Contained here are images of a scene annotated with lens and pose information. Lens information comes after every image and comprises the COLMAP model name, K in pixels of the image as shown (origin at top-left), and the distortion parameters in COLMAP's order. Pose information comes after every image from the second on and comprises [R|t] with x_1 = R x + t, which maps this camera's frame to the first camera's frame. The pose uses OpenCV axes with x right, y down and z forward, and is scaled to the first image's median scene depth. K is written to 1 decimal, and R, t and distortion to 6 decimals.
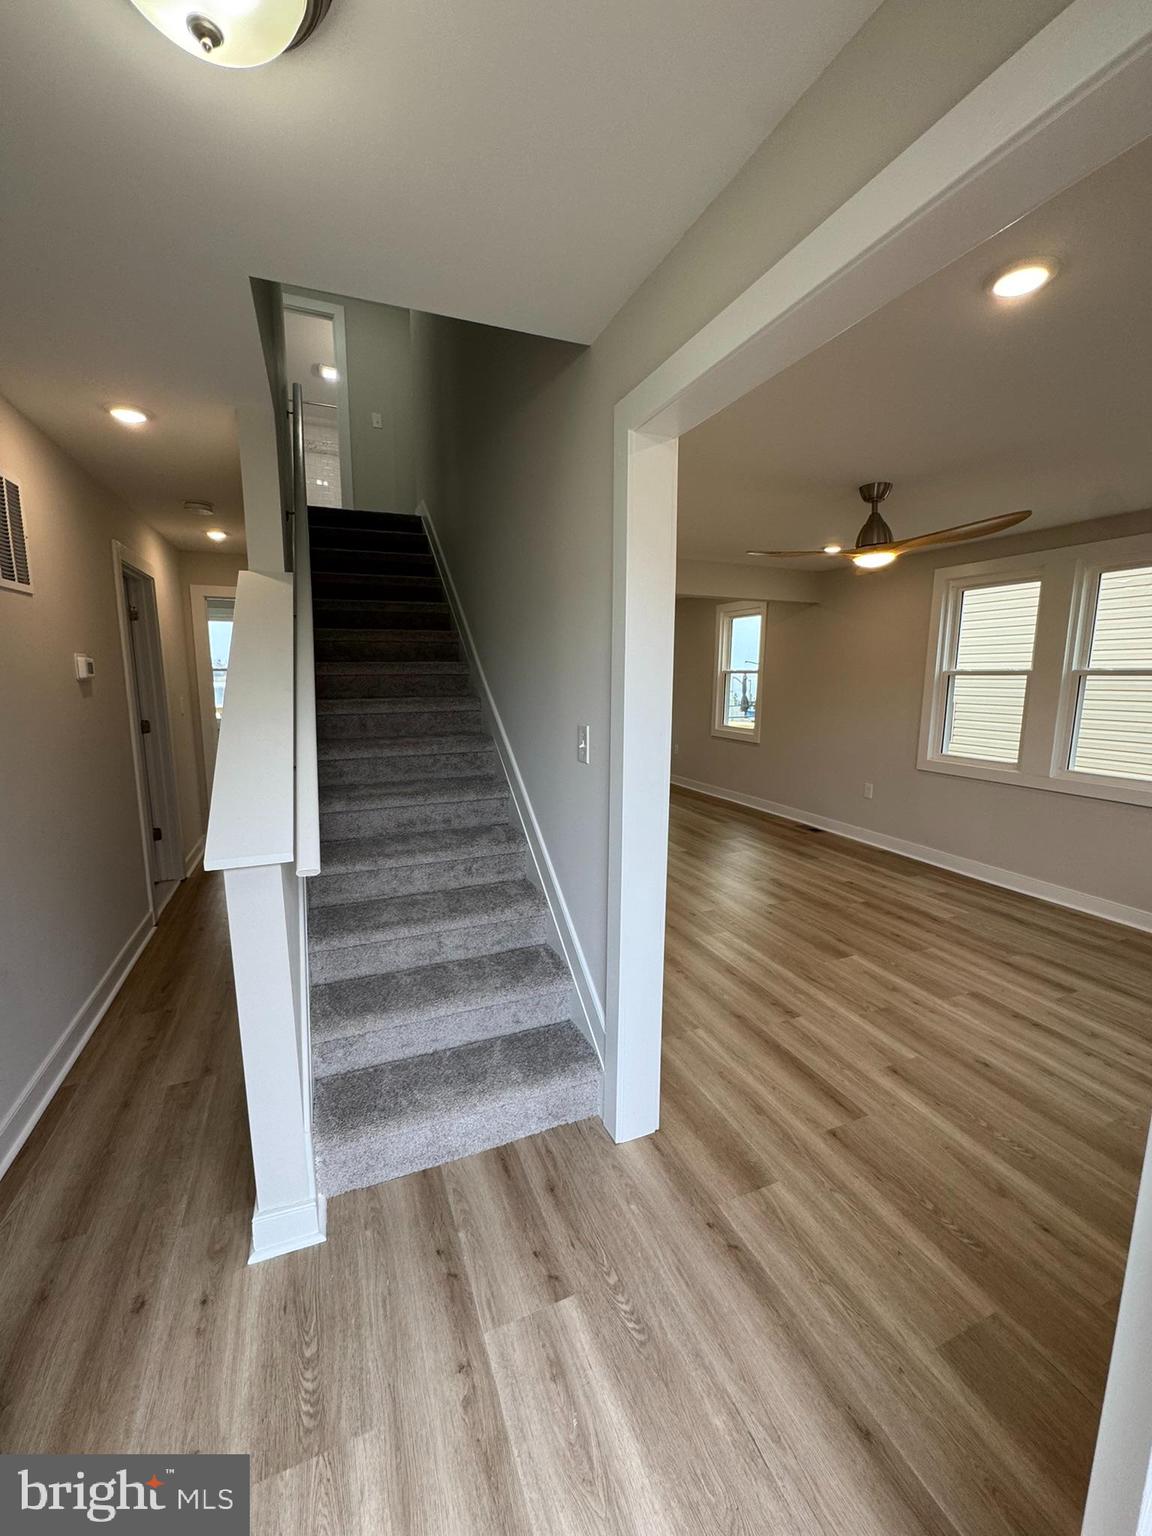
lens RADIAL K [[613.0, 0, 575.2], [0, 613.0, 767.5], [0, 0, 1]] dist [-0.002358, 0.000459]
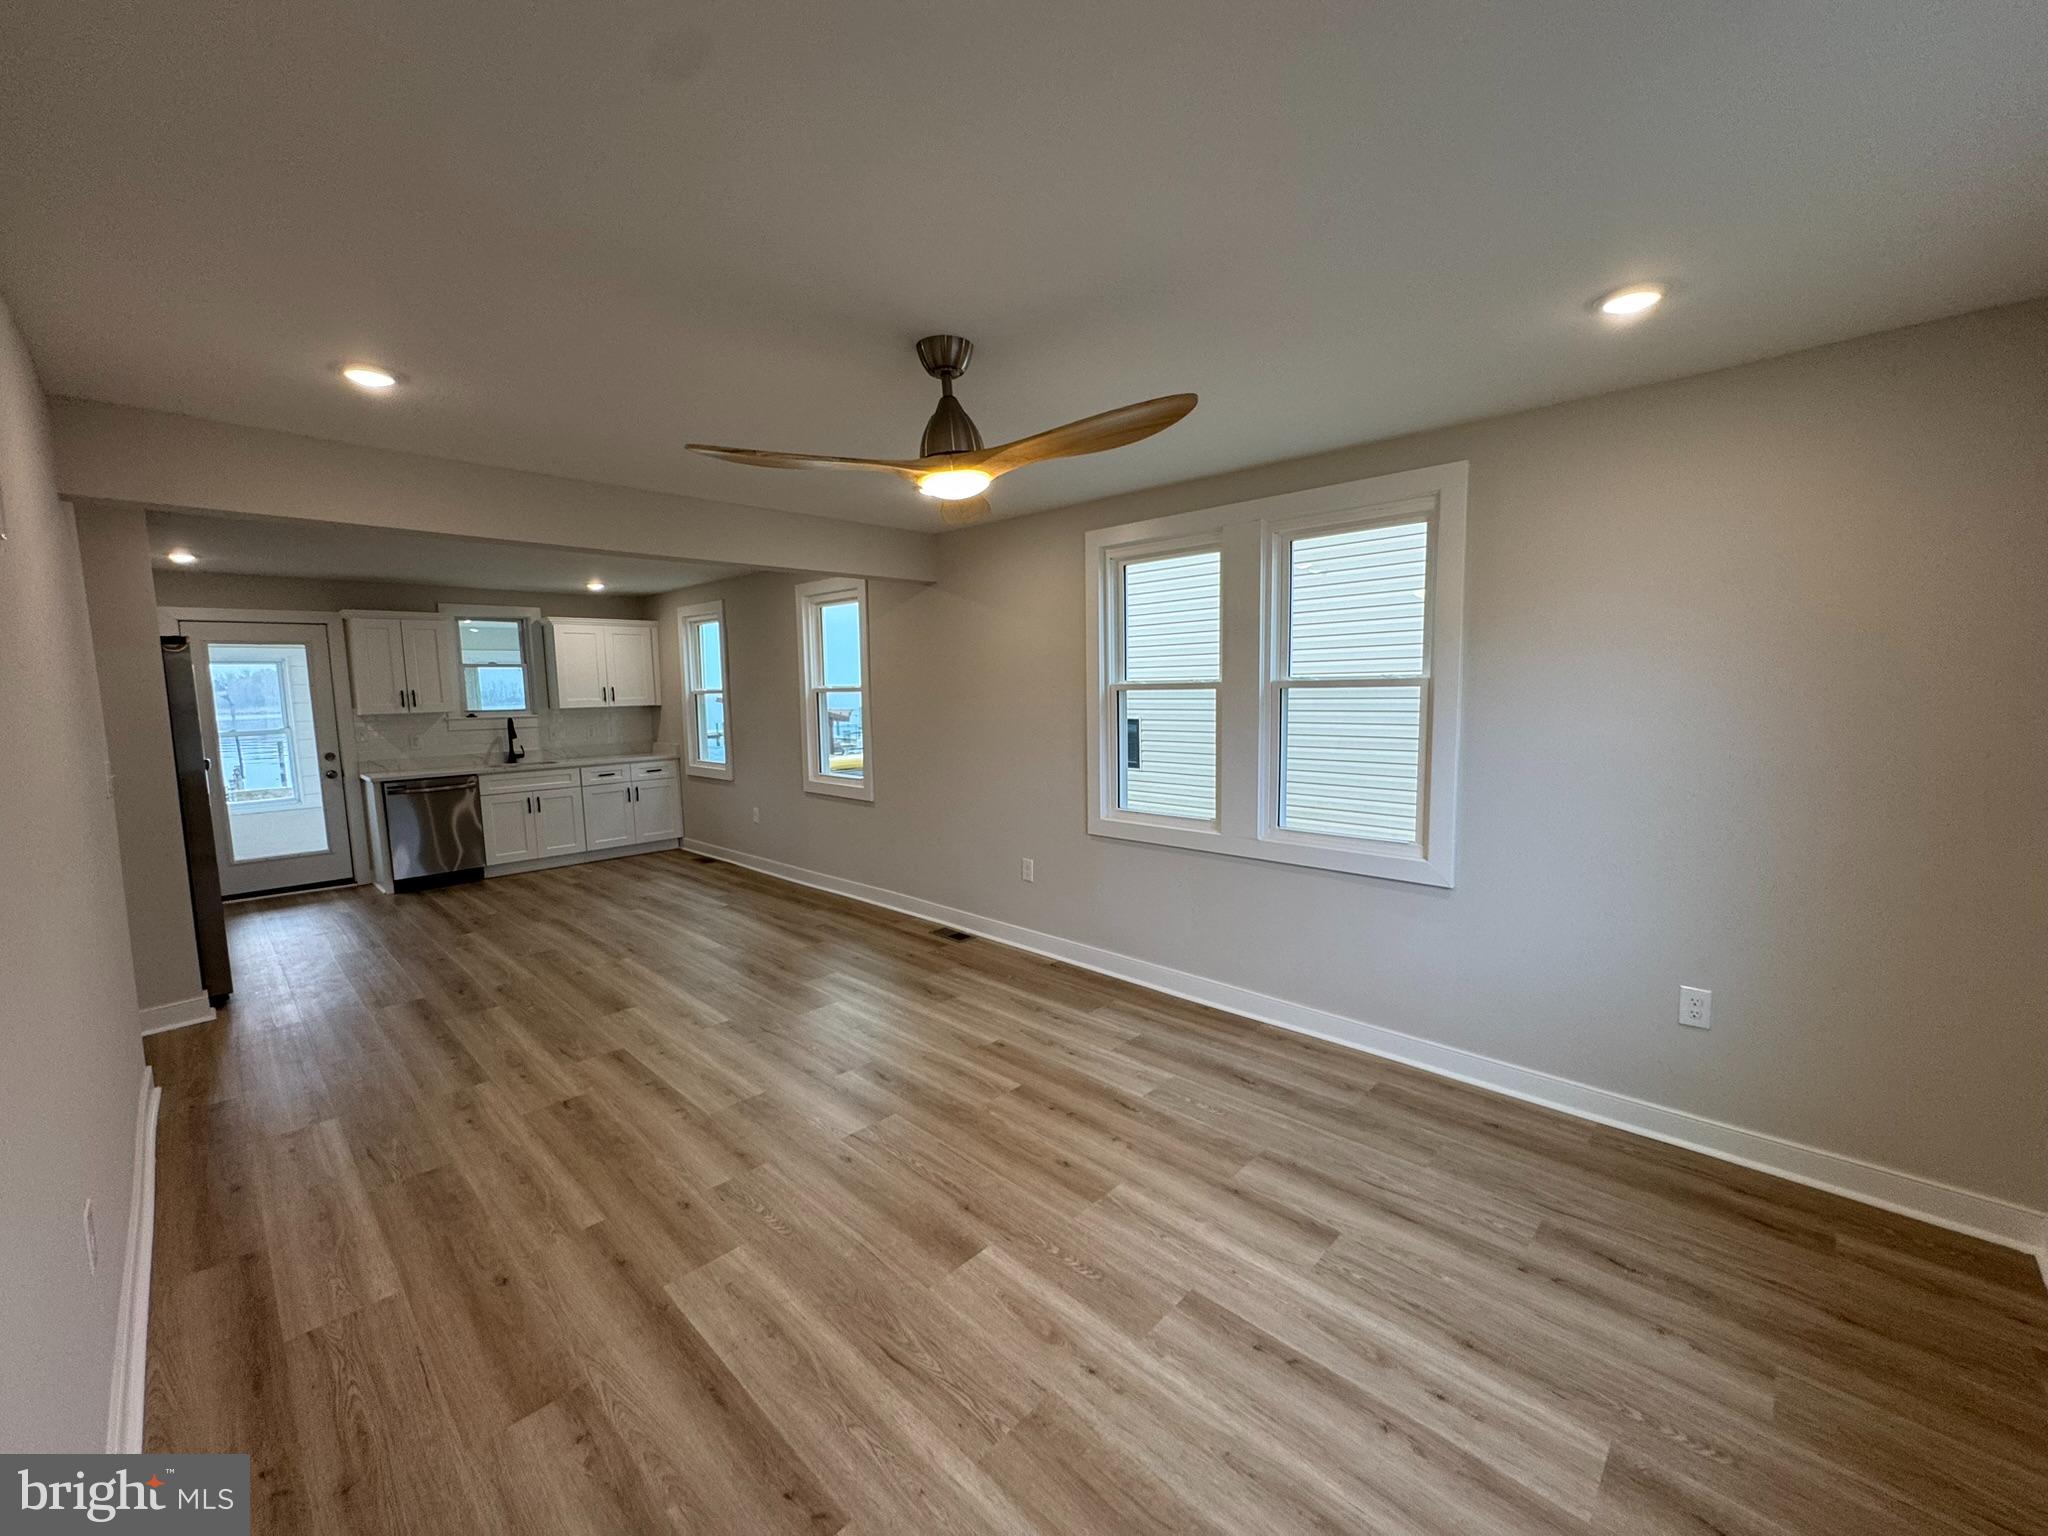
lens RADIAL K [[817.3, 0, 1023.6], [0, 817.3, 769.6], [0, 0, 1]] dist [-0.002358, 0.000459]
pose [[0.919332, -0.064857, 0.388100, 0.206668], [0.083663, 0.995989, -0.031738, -0.056675], [-0.384485, 0.061647, 0.921071, 0.283029]]
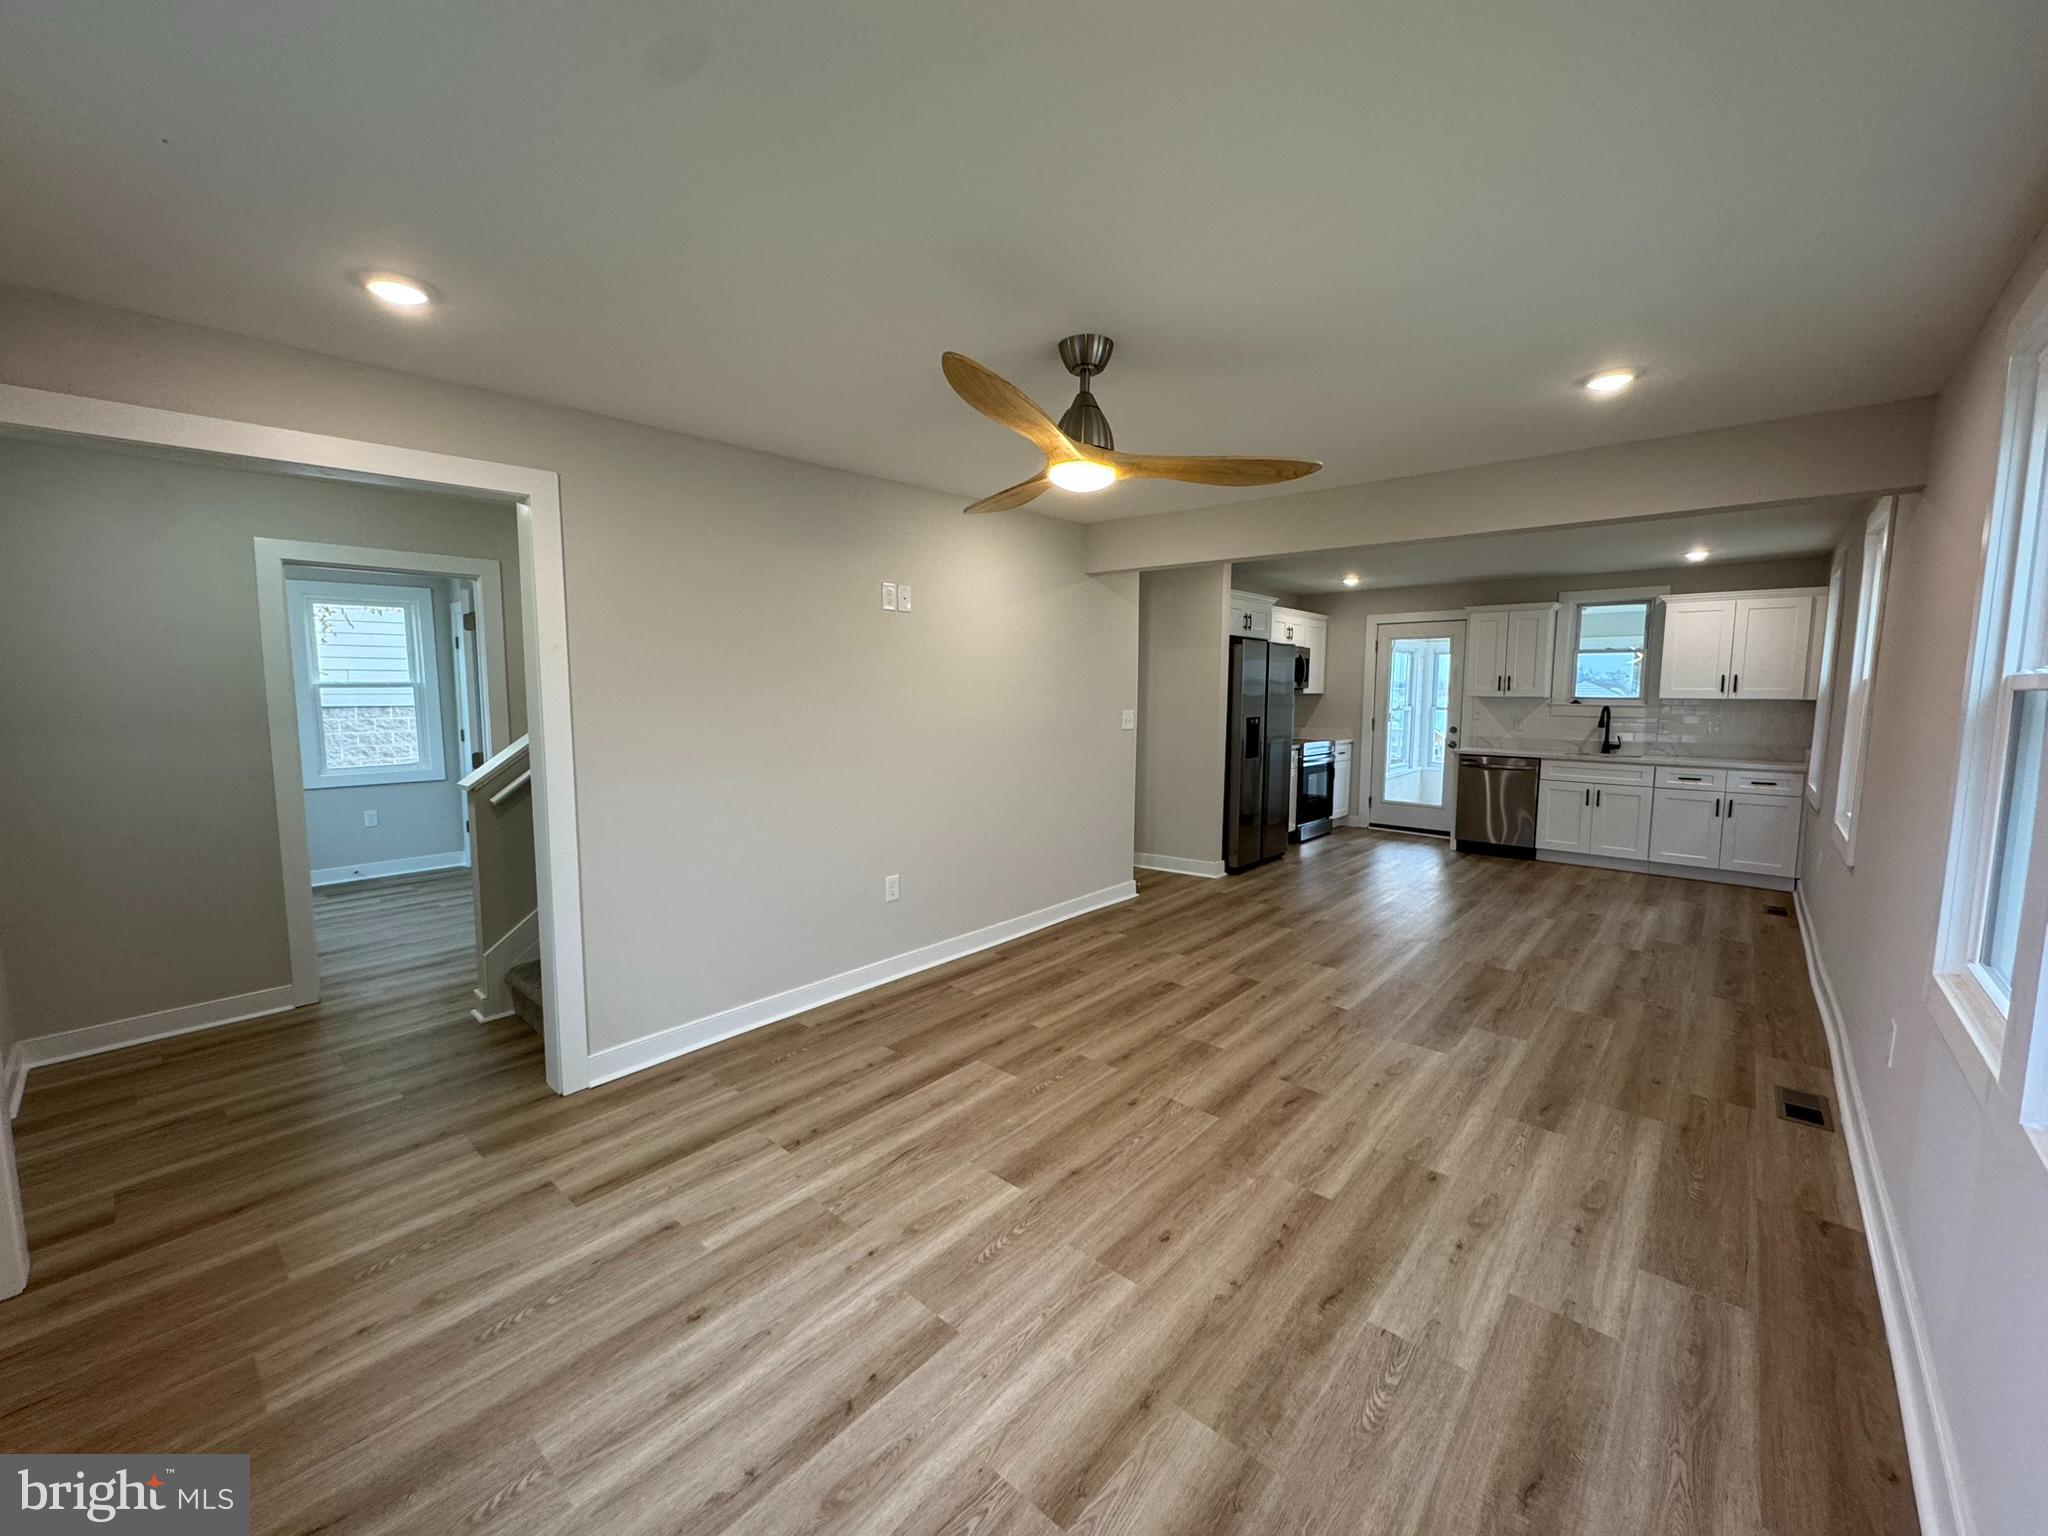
lens RADIAL K [[817.3, 0, 1023.6], [0, 817.3, 769.6], [0, 0, 1]] dist [-0.002358, 0.000459]
pose [[0.431797, 0.088866, -0.897582, 0.922571], [-0.135053, 0.990286, 0.033074, -0.080835], [0.891803, 0.106940, 0.439604, 0.538096]]
